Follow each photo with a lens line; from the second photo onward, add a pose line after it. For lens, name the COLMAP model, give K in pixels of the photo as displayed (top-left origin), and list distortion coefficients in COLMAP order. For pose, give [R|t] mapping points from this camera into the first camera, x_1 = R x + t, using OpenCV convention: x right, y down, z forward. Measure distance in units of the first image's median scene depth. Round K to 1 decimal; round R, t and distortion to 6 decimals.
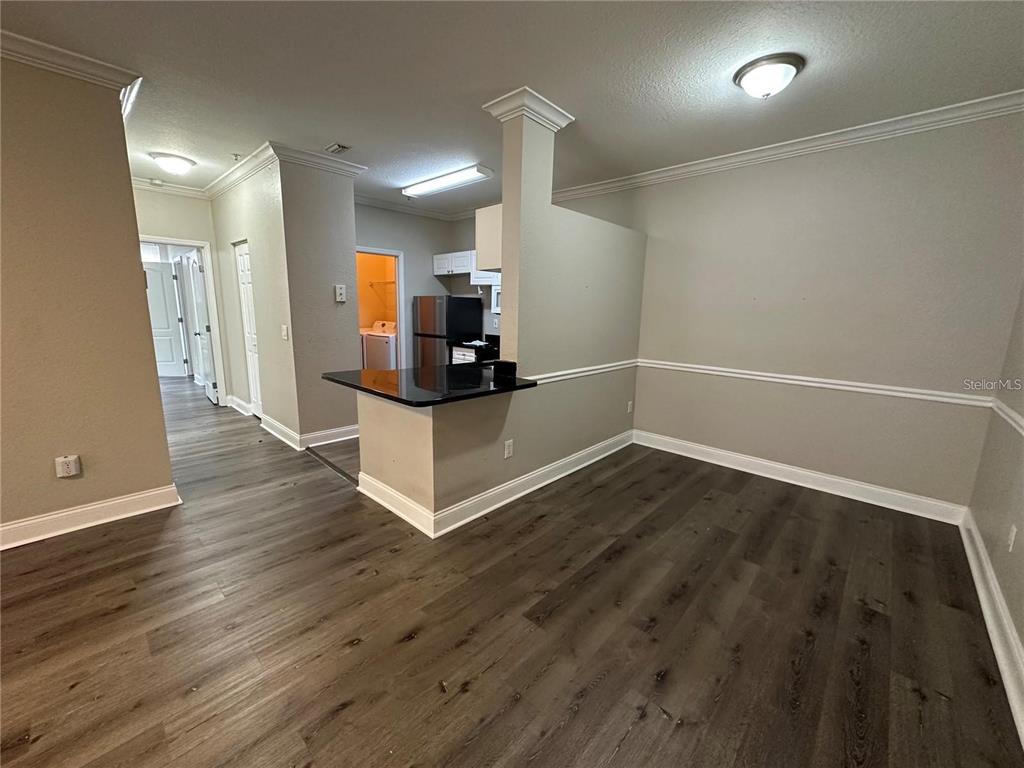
lens RADIAL K [[408.9, 0, 514.2], [0, 408.9, 383.5], [0, 0, 1]] dist [-0.001968, 0.000780]
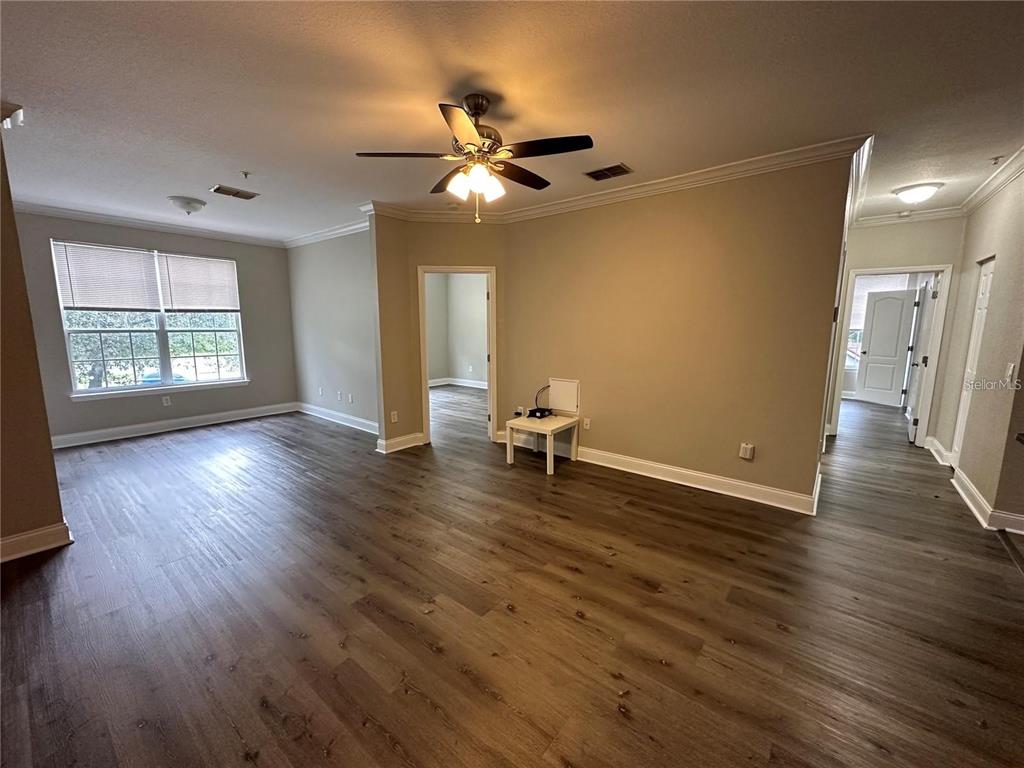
lens RADIAL K [[408.9, 0, 509.3], [0, 408.9, 382.0], [0, 0, 1]] dist [-0.001968, 0.000780]
pose [[0.071132, 0.121950, -0.989984, 0.144995], [-0.184869, 0.976915, 0.107057, -0.019762], [0.980185, 0.175403, 0.092035, 0.029955]]
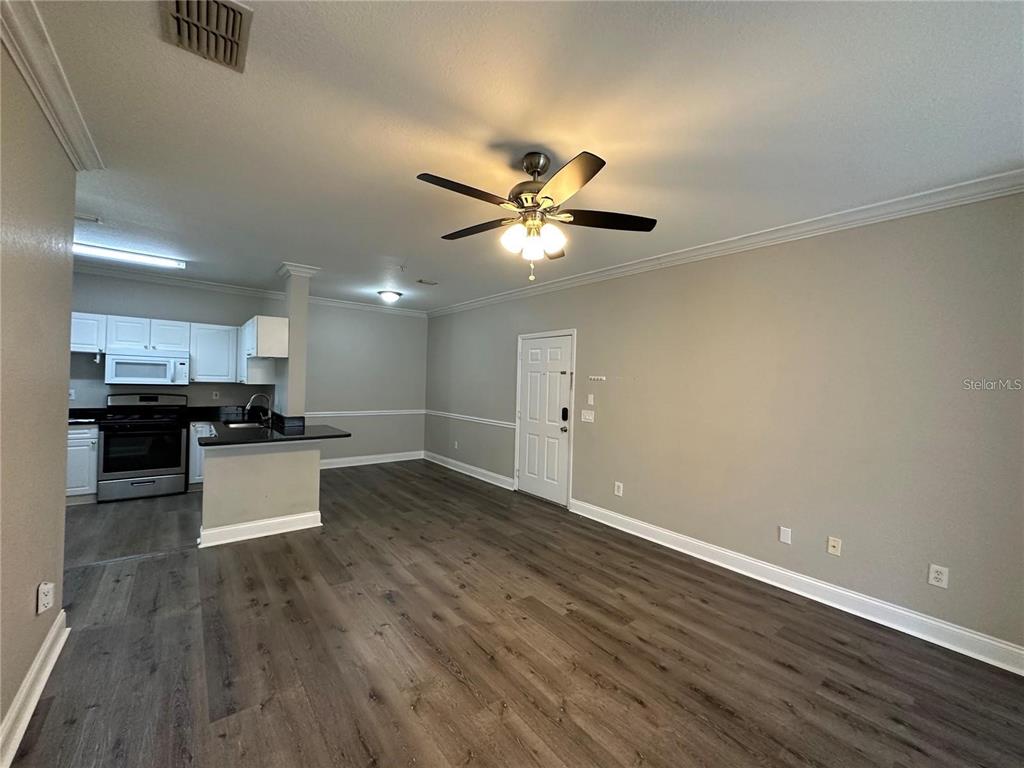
lens RADIAL K [[408.9, 0, 510.0], [0, 408.9, 391.6], [0, 0, 1]] dist [-0.001968, 0.000780]
pose [[0.144290, -0.042434, 0.988625, -1.268480], [0.156467, 0.987490, 0.019549, -0.045480], [-0.977087, 0.151866, 0.149124, -0.041133]]
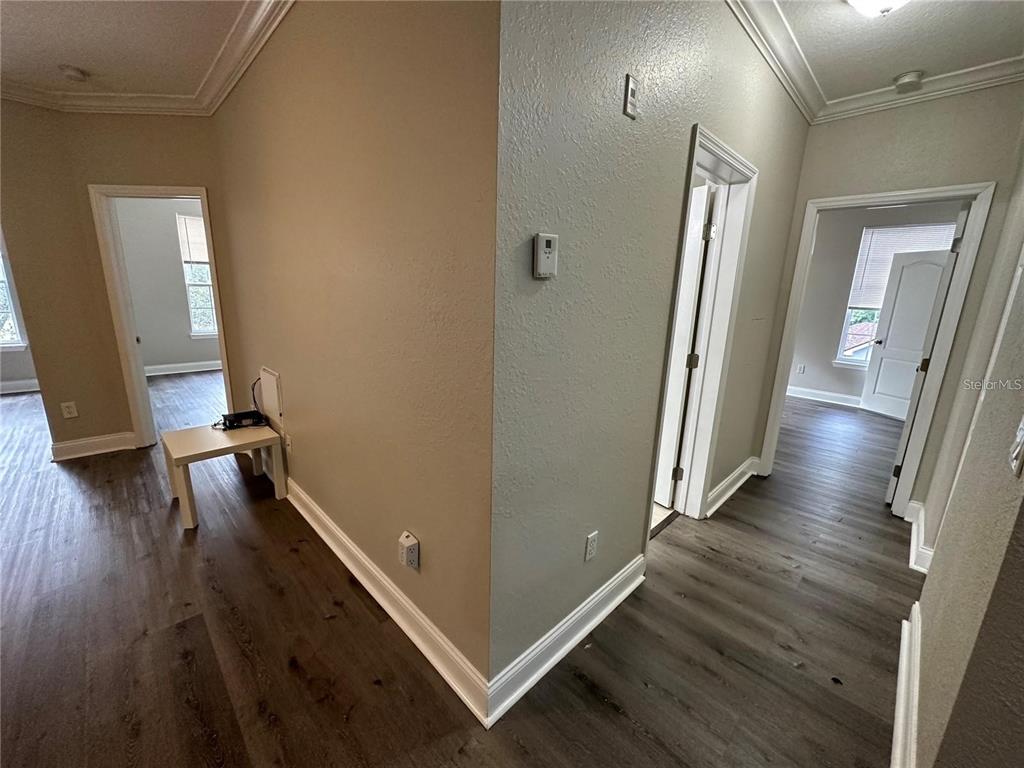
lens RADIAL K [[408.9, 0, 512.7], [0, 408.9, 381.3], [0, 0, 1]] dist [-0.001968, 0.000780]
pose [[-0.038755, 0.193773, -0.980281, -0.368859], [-0.216887, 0.955999, 0.197548, -0.164633], [0.975427, 0.220266, 0.004977, 0.808455]]
